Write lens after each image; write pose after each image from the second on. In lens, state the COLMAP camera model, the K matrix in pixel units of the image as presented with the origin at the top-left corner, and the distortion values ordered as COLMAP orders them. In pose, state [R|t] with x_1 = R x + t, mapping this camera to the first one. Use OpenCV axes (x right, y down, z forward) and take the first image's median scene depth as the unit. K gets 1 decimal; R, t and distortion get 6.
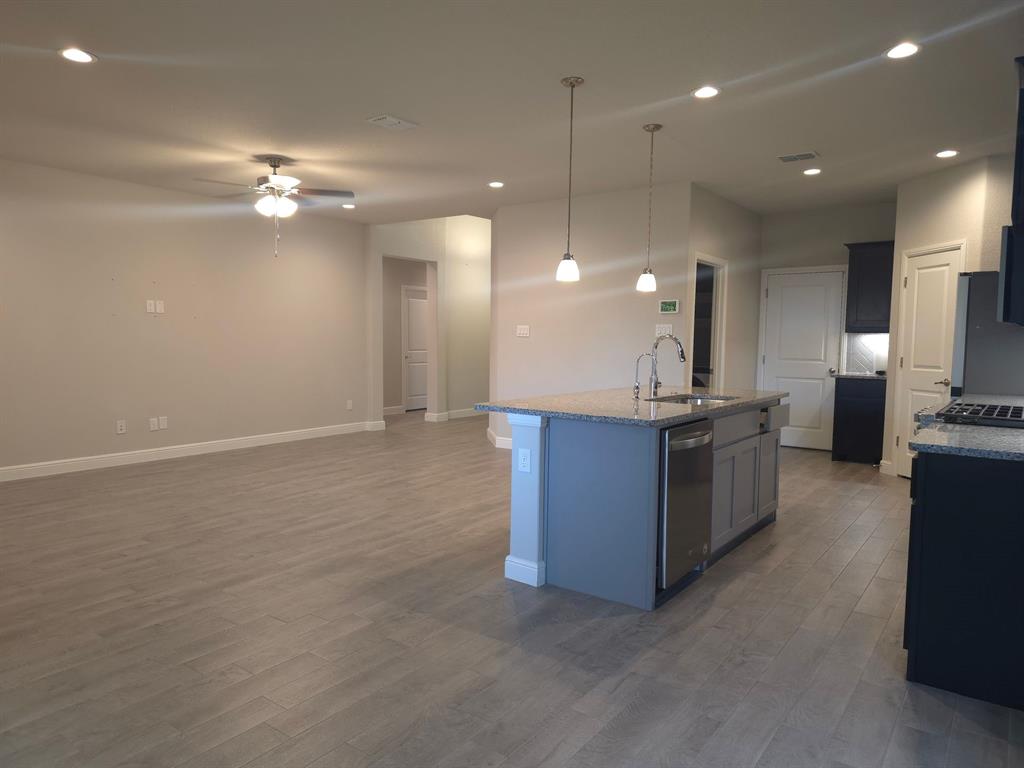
lens RADIAL K [[686.1, 0, 510.2], [0, 686.1, 397.1], [0, 0, 1]] dist [0.065936, -0.081921]
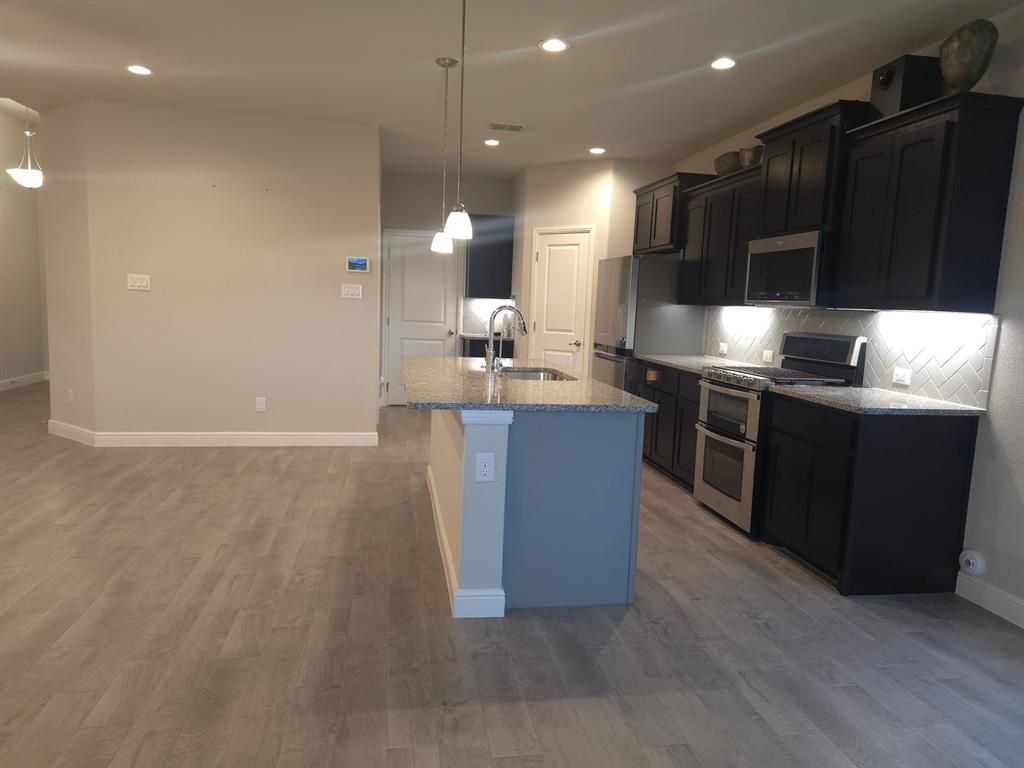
lens RADIAL K [[679.1, 0, 512.6], [0, 679.1, 392.2], [0, 0, 1]] dist [0.083158, -0.117879]
pose [[0.681463, -0.079172, 0.727557, -0.410545], [0.030564, 0.996343, 0.079793, -0.044021], [-0.731214, -0.032139, 0.681391, 0.347151]]
